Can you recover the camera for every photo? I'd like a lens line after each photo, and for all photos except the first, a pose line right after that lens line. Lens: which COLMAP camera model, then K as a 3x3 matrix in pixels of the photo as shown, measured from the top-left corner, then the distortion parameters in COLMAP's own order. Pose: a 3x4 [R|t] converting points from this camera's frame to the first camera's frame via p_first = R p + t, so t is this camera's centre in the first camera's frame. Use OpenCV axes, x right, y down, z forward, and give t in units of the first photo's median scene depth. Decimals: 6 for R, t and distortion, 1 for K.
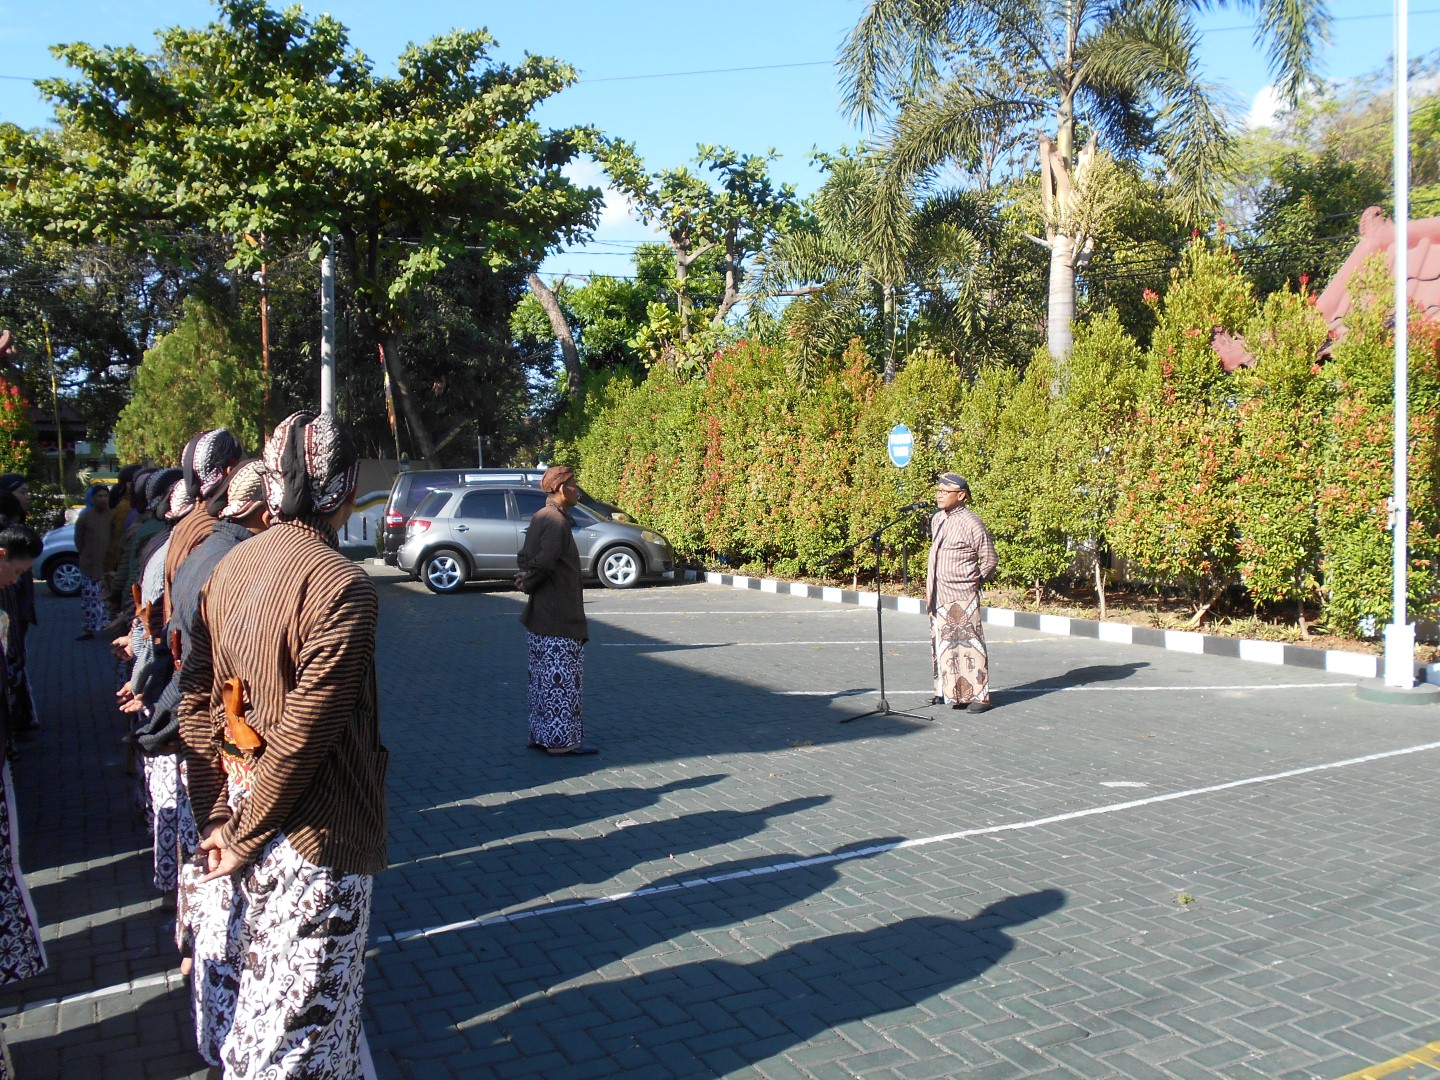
lens RADIAL K [[1275.9, 0, 723.4], [0, 1275.9, 529.3], [0, 0, 1]] dist [-0.016195, 0.000630]
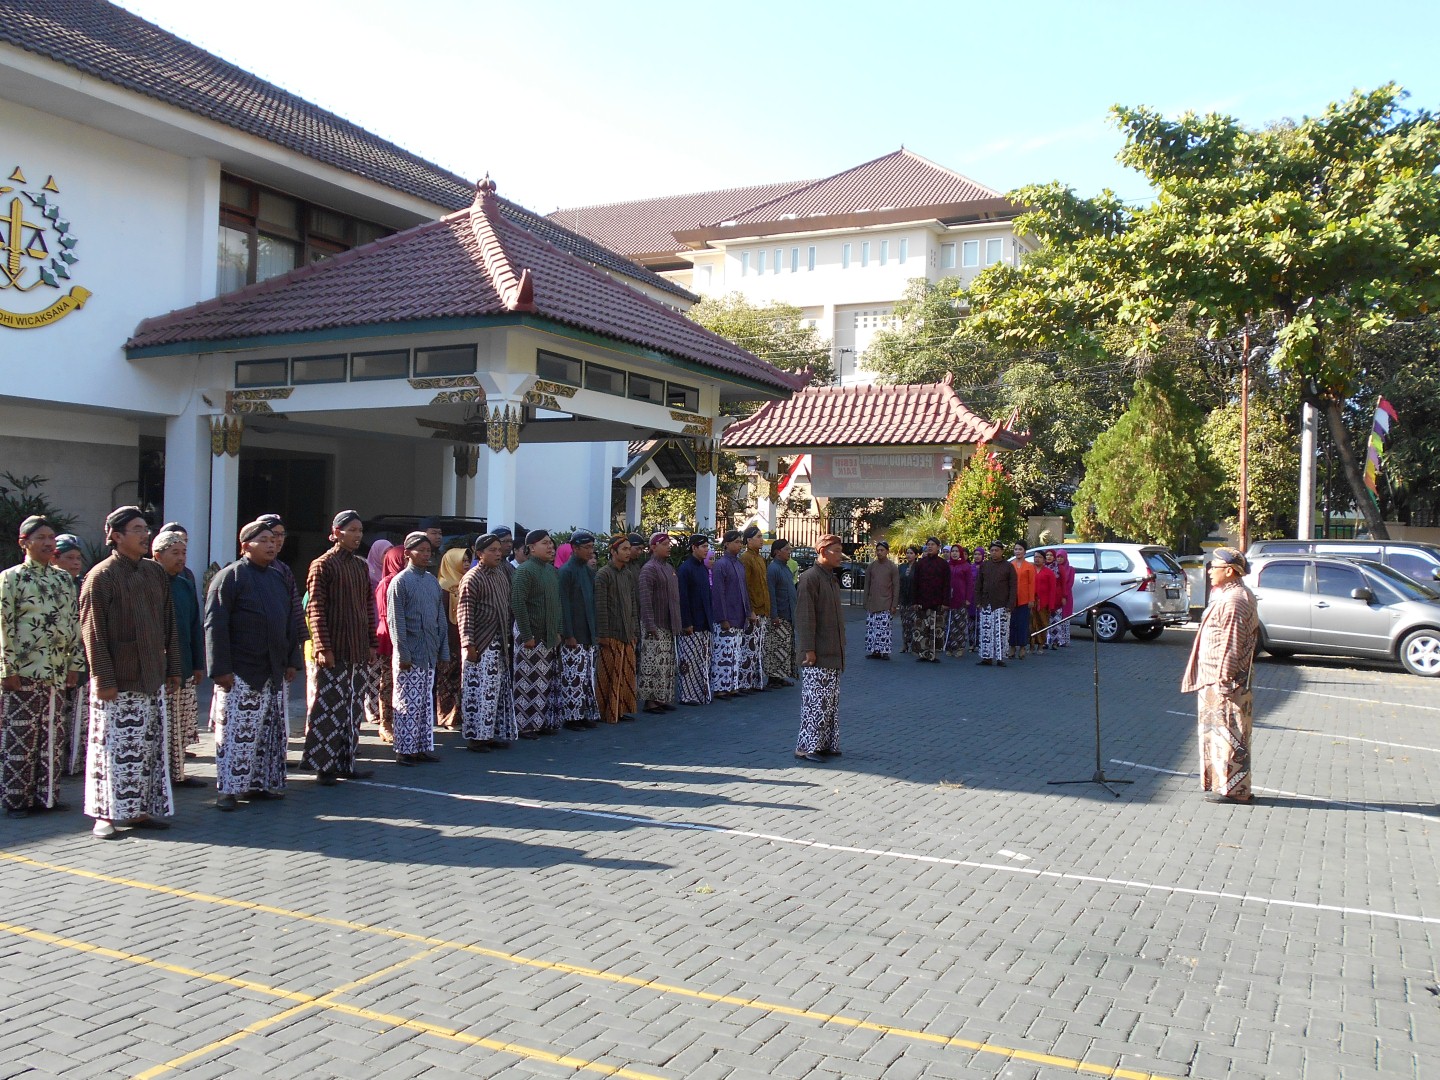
lens RADIAL K [[1282.5, 0, 721.6], [0, 1282.5, 523.1], [0, 0, 1]] dist [-0.022725, 0.017772]
pose [[0.567150, 0.016041, -0.823458, 0.349863], [-0.060009, 0.997958, -0.021890, -0.010974], [0.821425, 0.061829, 0.566955, 0.070152]]
